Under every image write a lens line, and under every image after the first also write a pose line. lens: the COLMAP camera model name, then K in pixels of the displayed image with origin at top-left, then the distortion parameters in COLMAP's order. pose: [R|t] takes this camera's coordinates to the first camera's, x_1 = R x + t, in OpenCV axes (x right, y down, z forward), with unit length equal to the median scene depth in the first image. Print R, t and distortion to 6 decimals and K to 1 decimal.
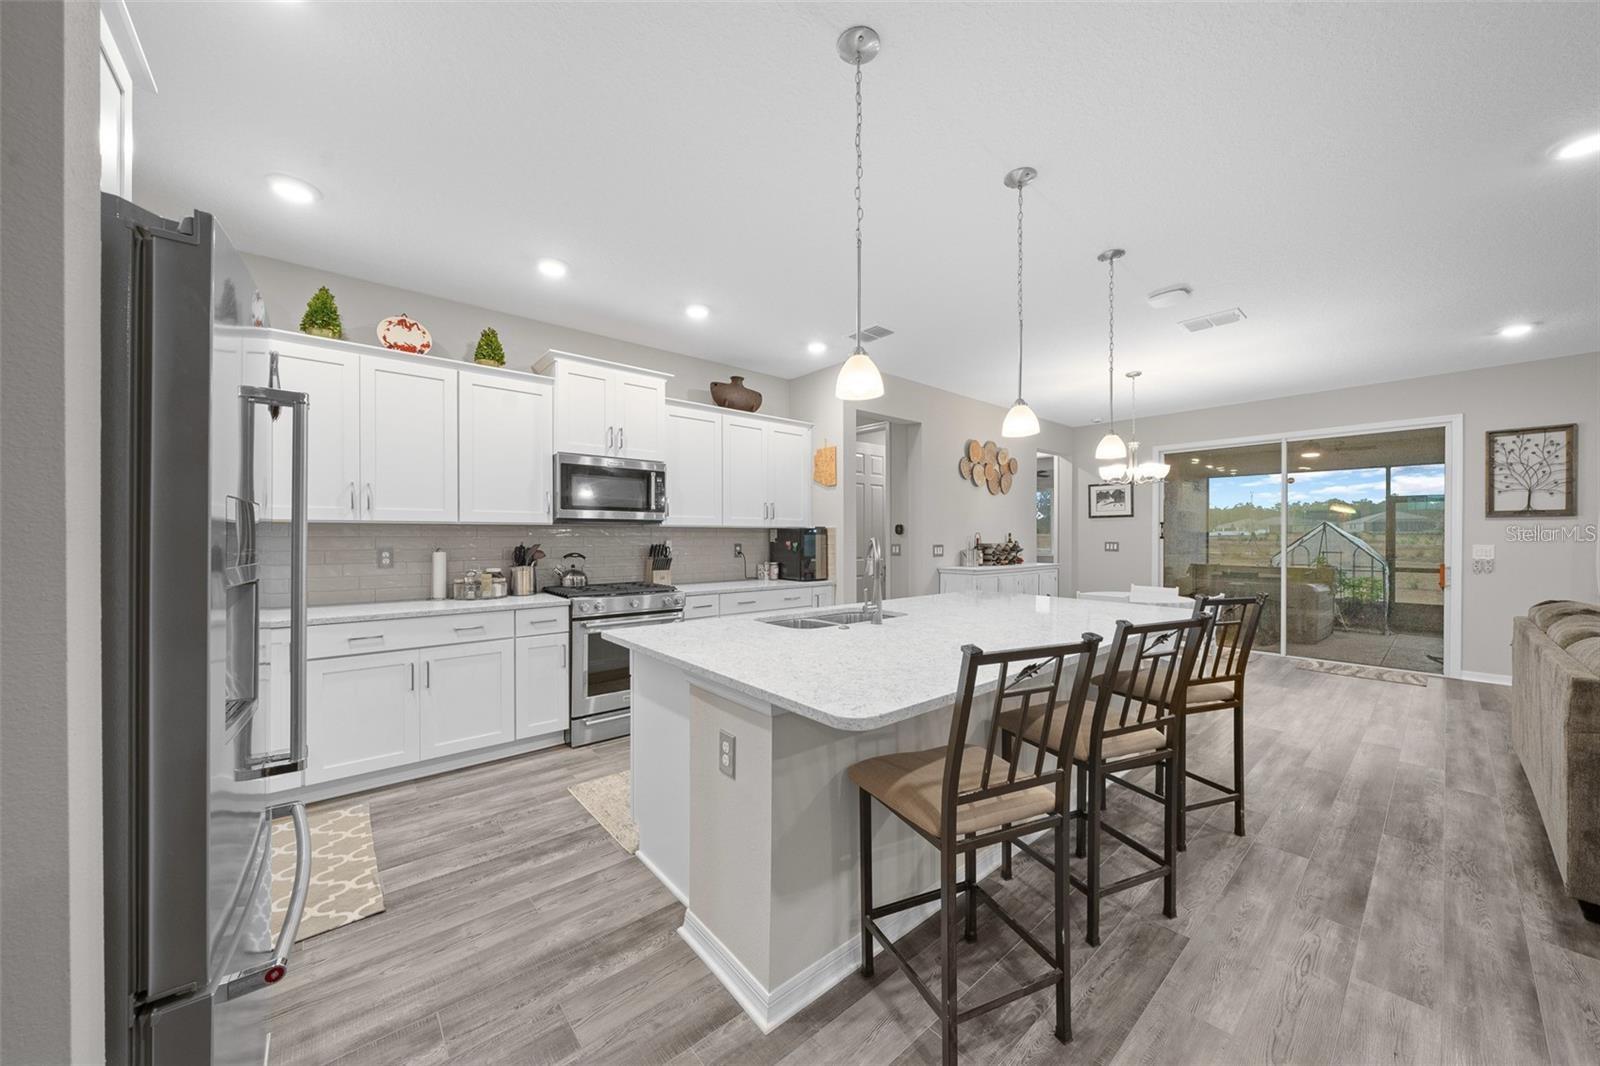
lens RADIAL K [[560.0, 0, 804.2], [0, 560.0, 538.3], [0, 0, 1]] dist [-0.001887, -0.000116]
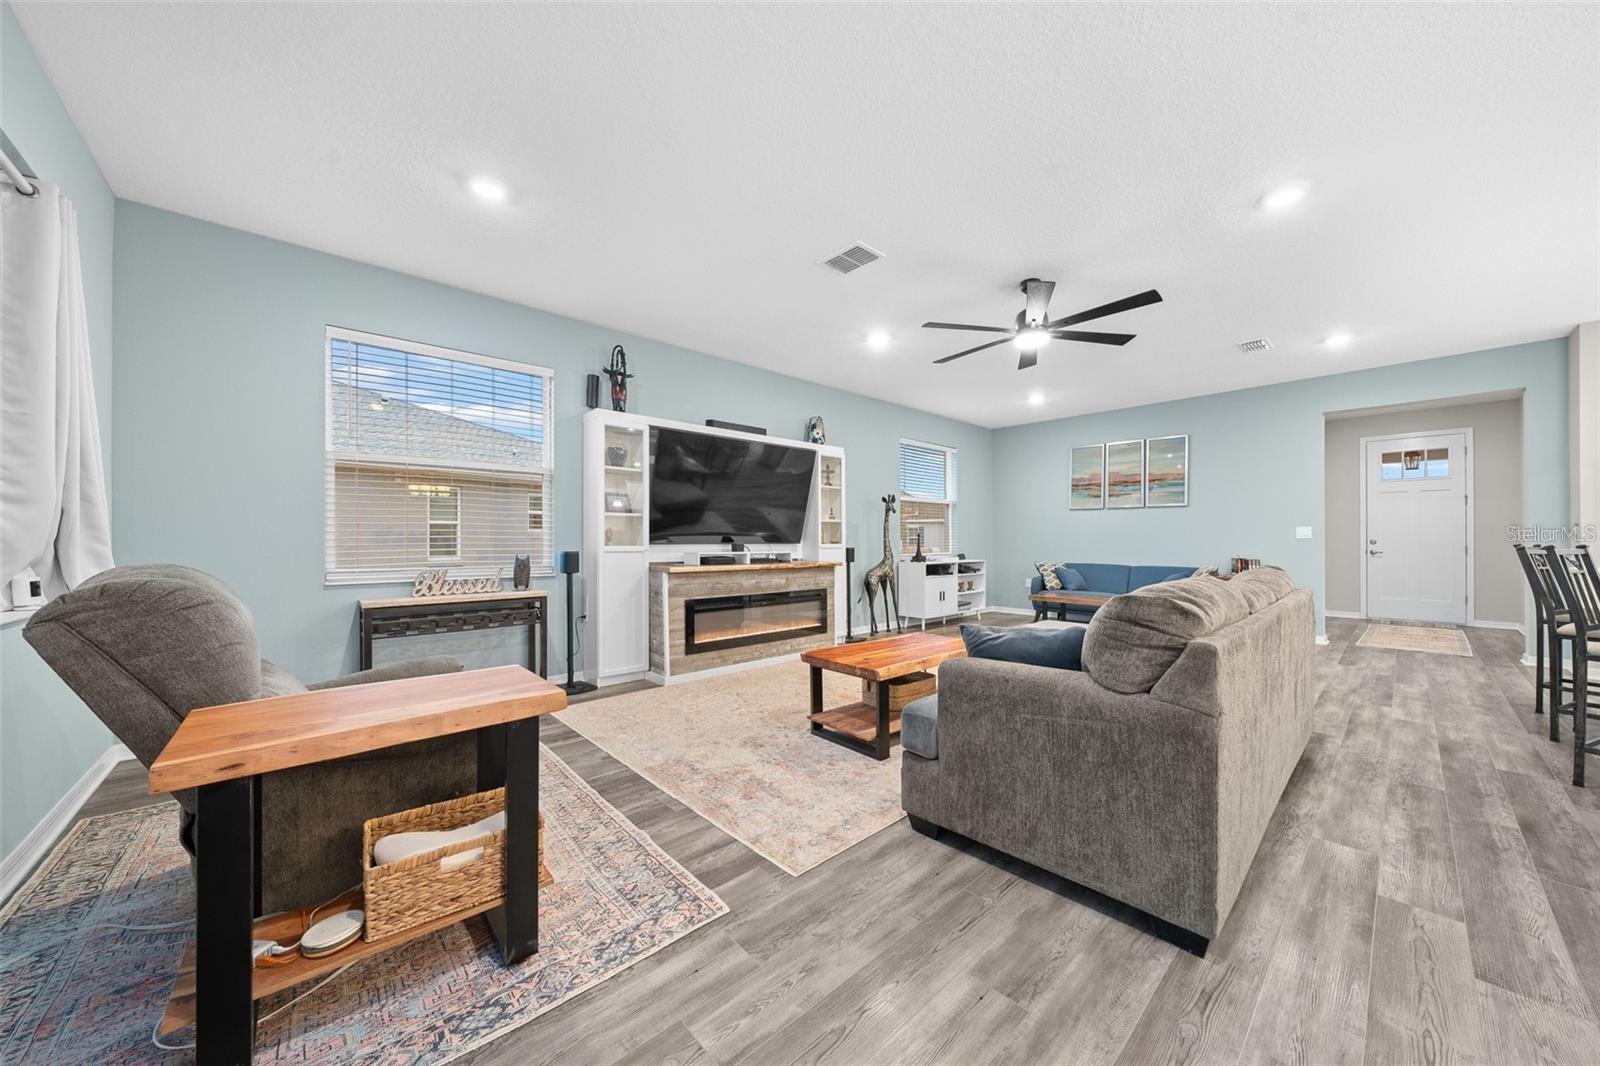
lens RADIAL K [[550.8, 0, 811.7], [0, 550.8, 538.3], [0, 0, 1]] dist [-0.012139, -0.000015]
pose [[-0.999674, -0.000514, -0.025526, 1.440650], [-0.000536, 1.000000, 0.000831, 0.054141], [0.025525, 0.000845, -0.999674, 1.273134]]
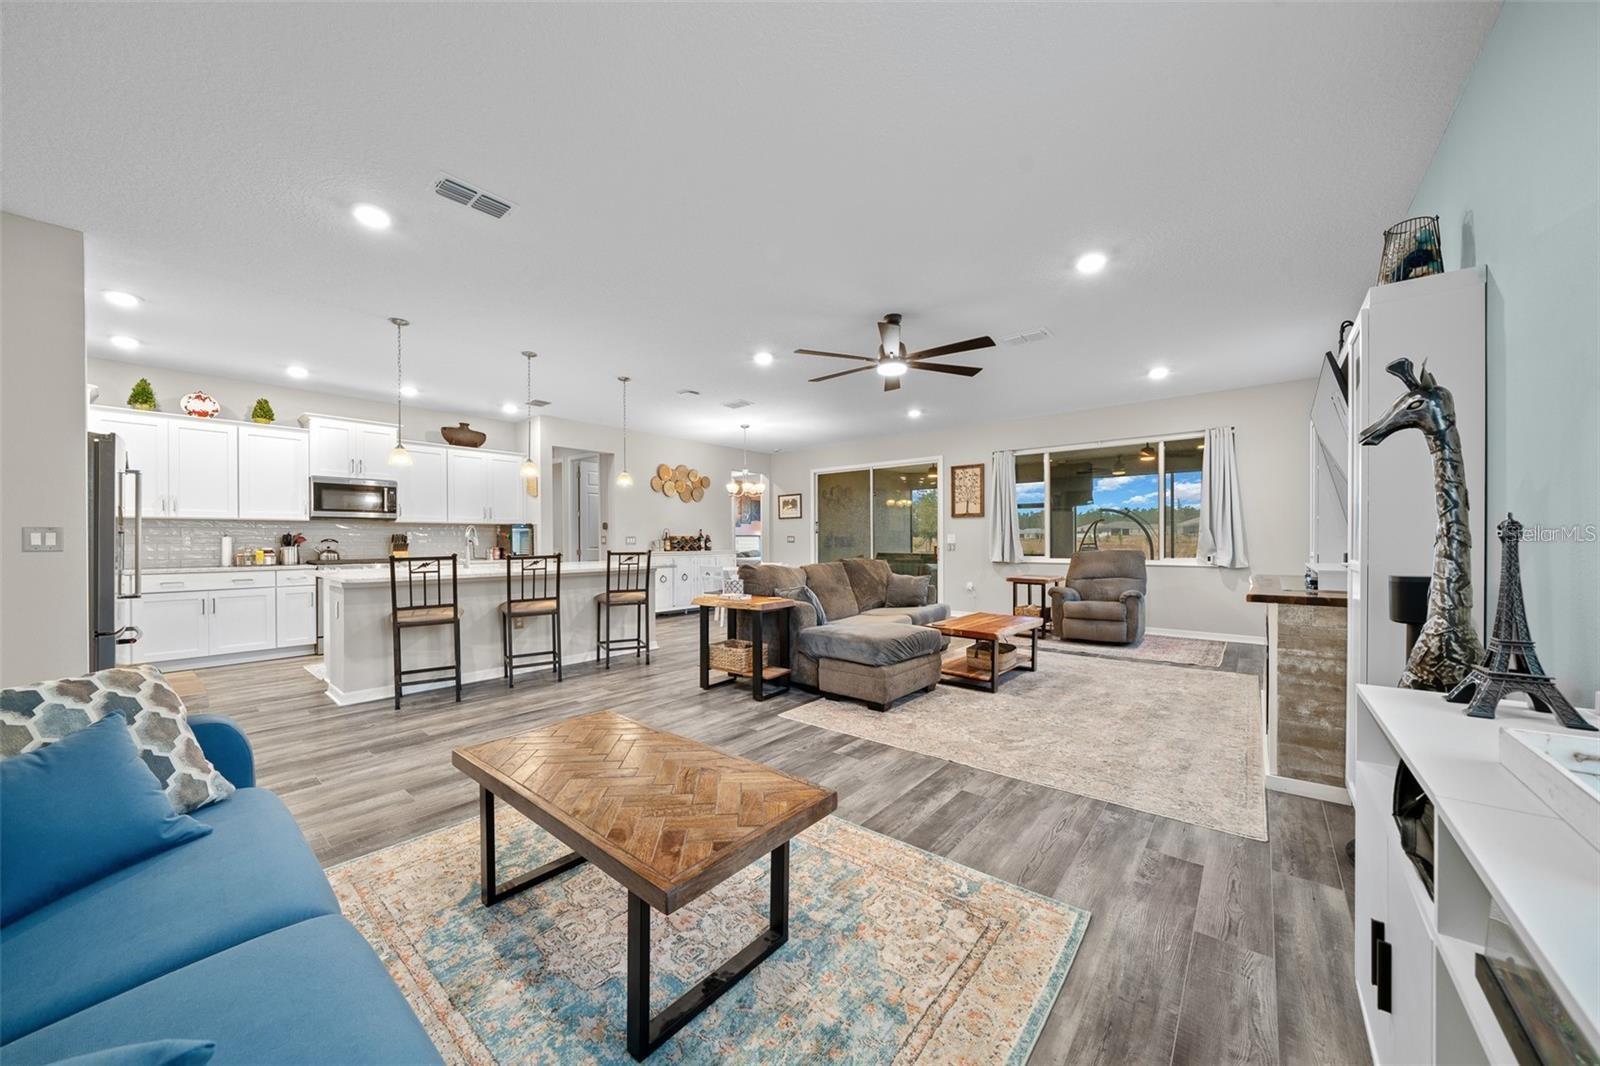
lens RADIAL K [[559.0, 0, 794.3], [0, 559.0, 540.9], [0, 0, 1]] dist [-0.002160, -0.000290]
pose [[0.987451, -0.005373, 0.157837, 0.659185], [0.005902, 0.999978, -0.002878, 0.045781], [-0.157818, 0.003773, 0.987461, -0.785008]]
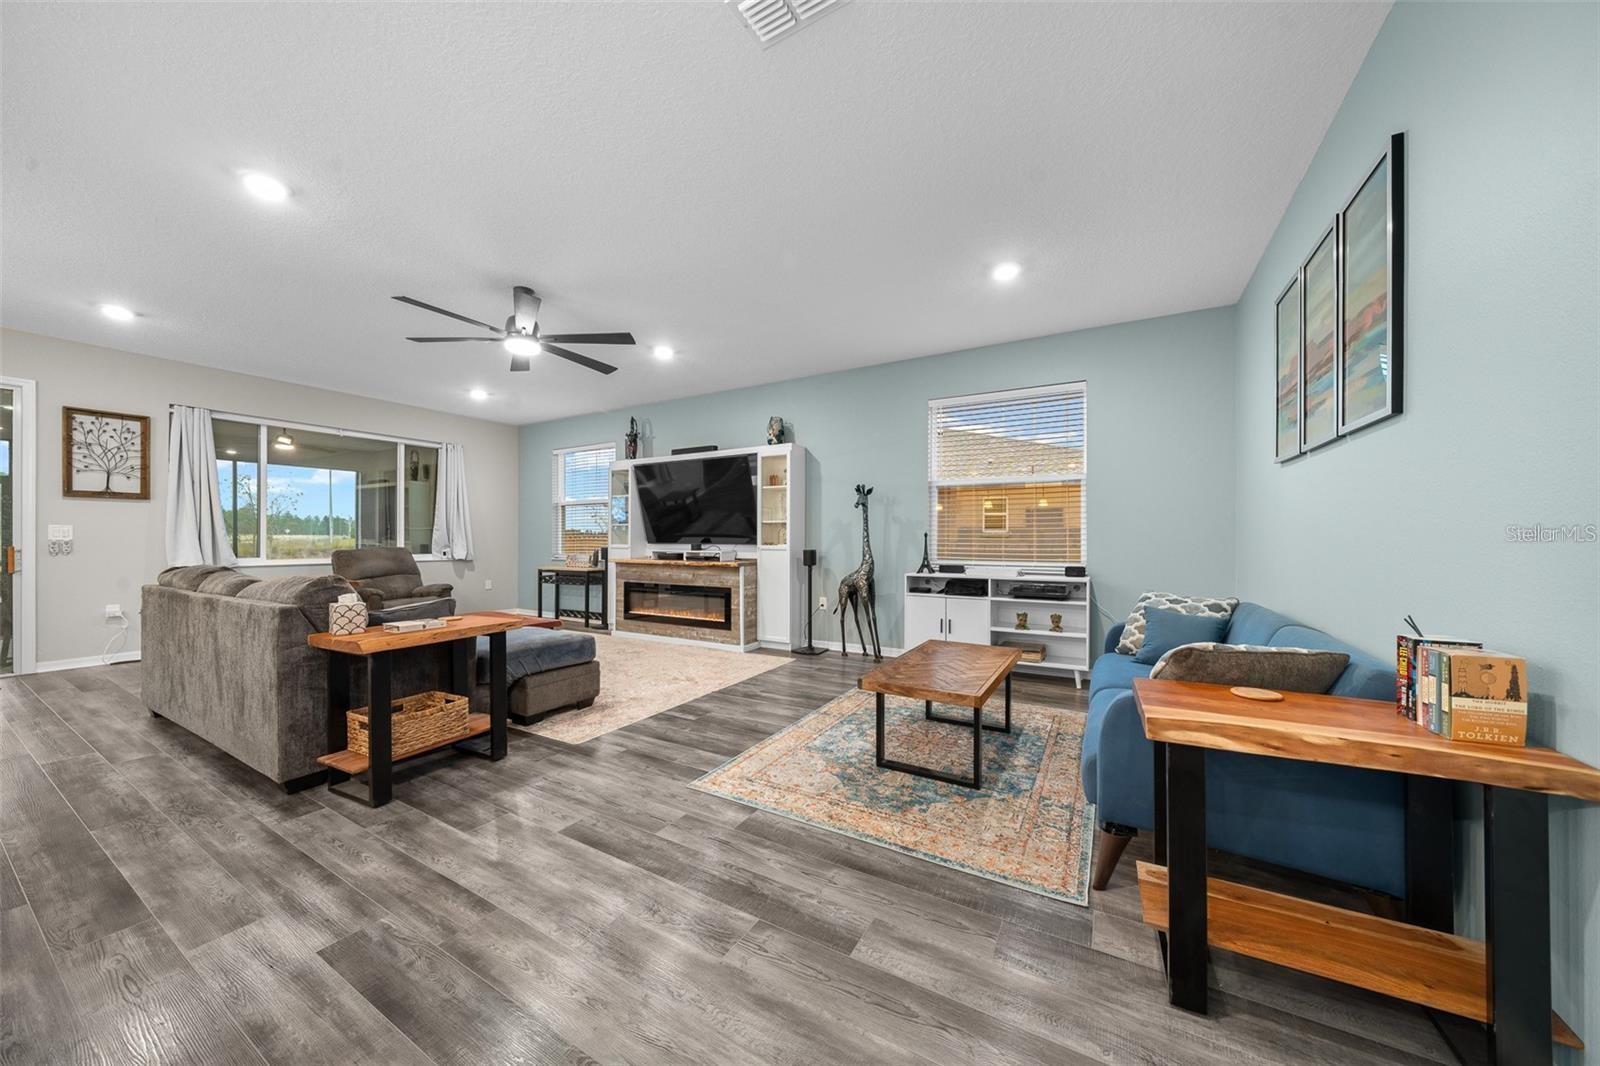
lens RADIAL K [[544.7, 0, 800.0], [0, 544.7, 533.0], [0, 0, 1]] dist [-0.001513, -0.000092]
pose [[-0.323986, 0.008020, 0.946028, -0.082636], [0.003650, 0.999967, -0.007228, 0.049128], [-0.946055, 0.001111, -0.324004, 0.150189]]
